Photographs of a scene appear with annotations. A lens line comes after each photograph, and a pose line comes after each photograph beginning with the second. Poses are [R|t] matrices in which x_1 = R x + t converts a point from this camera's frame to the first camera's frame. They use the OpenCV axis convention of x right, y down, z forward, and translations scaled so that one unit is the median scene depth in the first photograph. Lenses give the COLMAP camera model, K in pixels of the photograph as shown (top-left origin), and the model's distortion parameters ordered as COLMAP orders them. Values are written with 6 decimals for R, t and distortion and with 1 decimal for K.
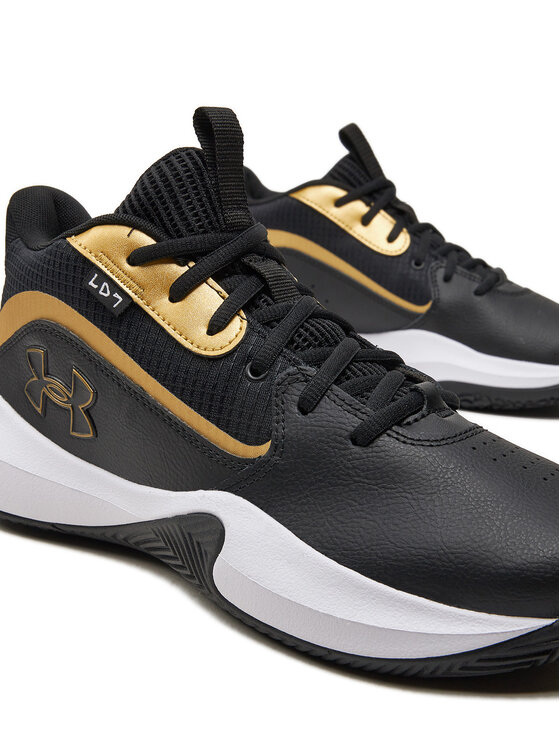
lens RADIAL K [[1133.3, 0, 280.0], [0, 1133.3, 373.0], [0, 0, 1]] dist [0.054118, 0.047406]
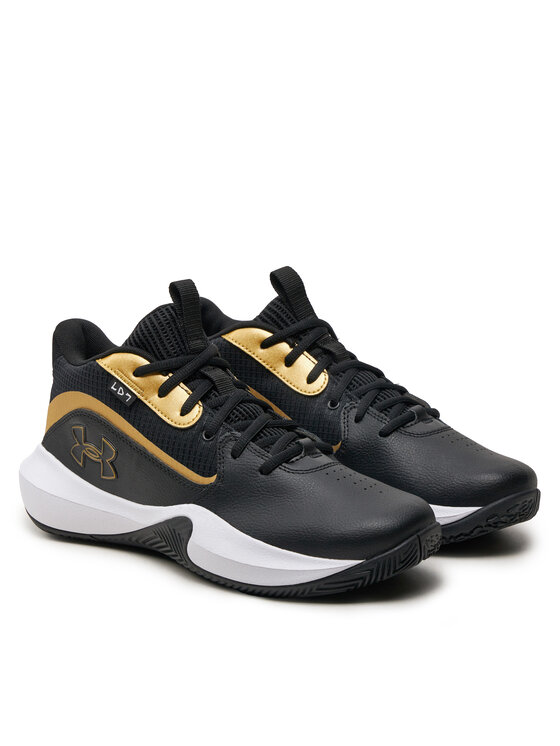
lens RADIAL K [[2006.4, 0, 280.0], [0, 2006.4, 373.0], [0, 0, 1]] dist [0.621066, -0.015690]
pose [[0.998191, -0.037447, -0.047046, 0.232730], [0.036325, 0.999040, -0.024475, -0.017668], [0.047917, 0.022722, 0.998593, -2.049767]]
